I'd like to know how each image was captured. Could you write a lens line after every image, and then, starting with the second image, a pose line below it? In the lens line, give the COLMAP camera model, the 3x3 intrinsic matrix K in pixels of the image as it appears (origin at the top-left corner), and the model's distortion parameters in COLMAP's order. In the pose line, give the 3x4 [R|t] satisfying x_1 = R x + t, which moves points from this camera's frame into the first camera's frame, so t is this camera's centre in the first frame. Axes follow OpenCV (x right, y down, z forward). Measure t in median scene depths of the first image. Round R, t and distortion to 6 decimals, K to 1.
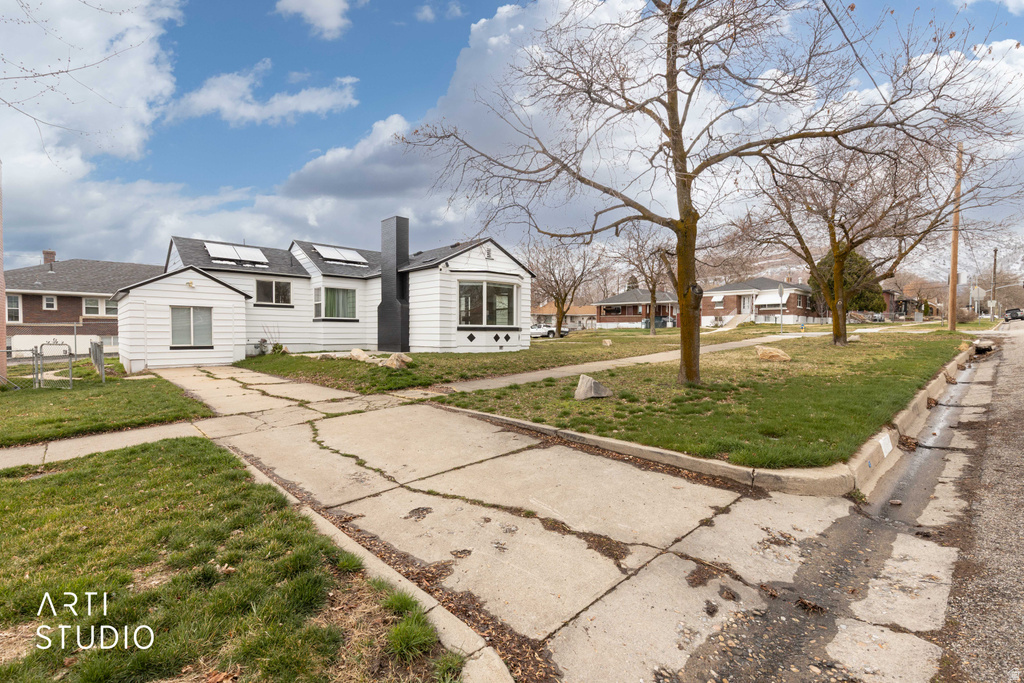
lens RADIAL K [[441.3, 0, 512.0], [0, 441.3, 341.5], [0, 0, 1]] dist [-0.000070, -0.000018]
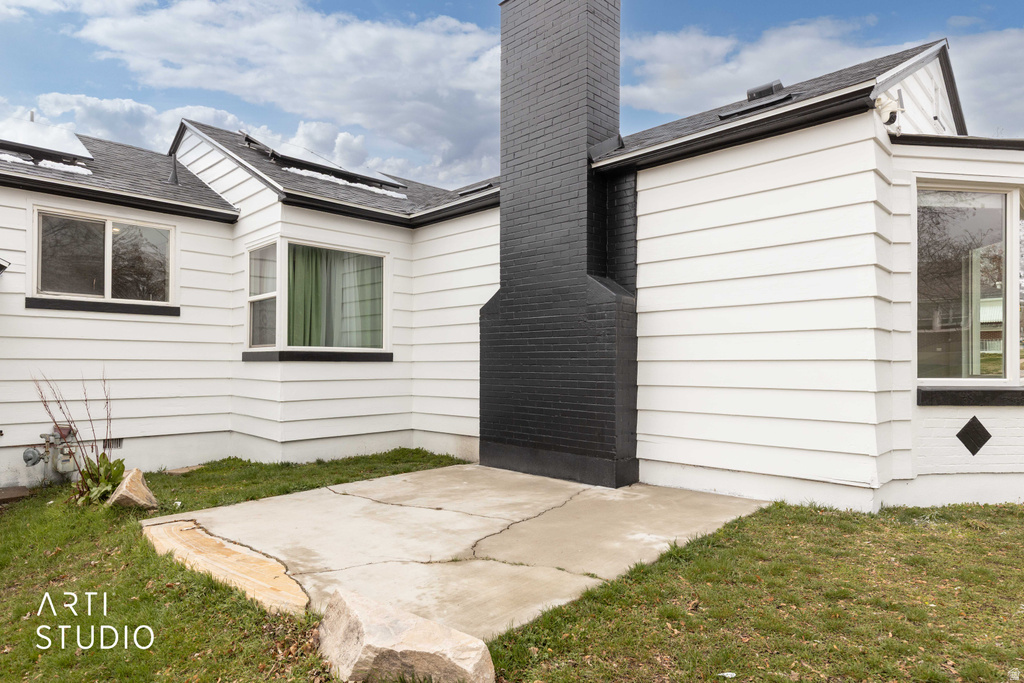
lens RADIAL K [[606.9, 0, 512.0], [0, 606.9, 341.5], [0, 0, 1]] dist [0.005599, 0.000883]
pose [[0.999528, -0.002659, 0.030609, -0.307482], [0.004484, 0.998206, -0.059707, -0.035776], [-0.030395, 0.059816, 0.997747, 0.637735]]
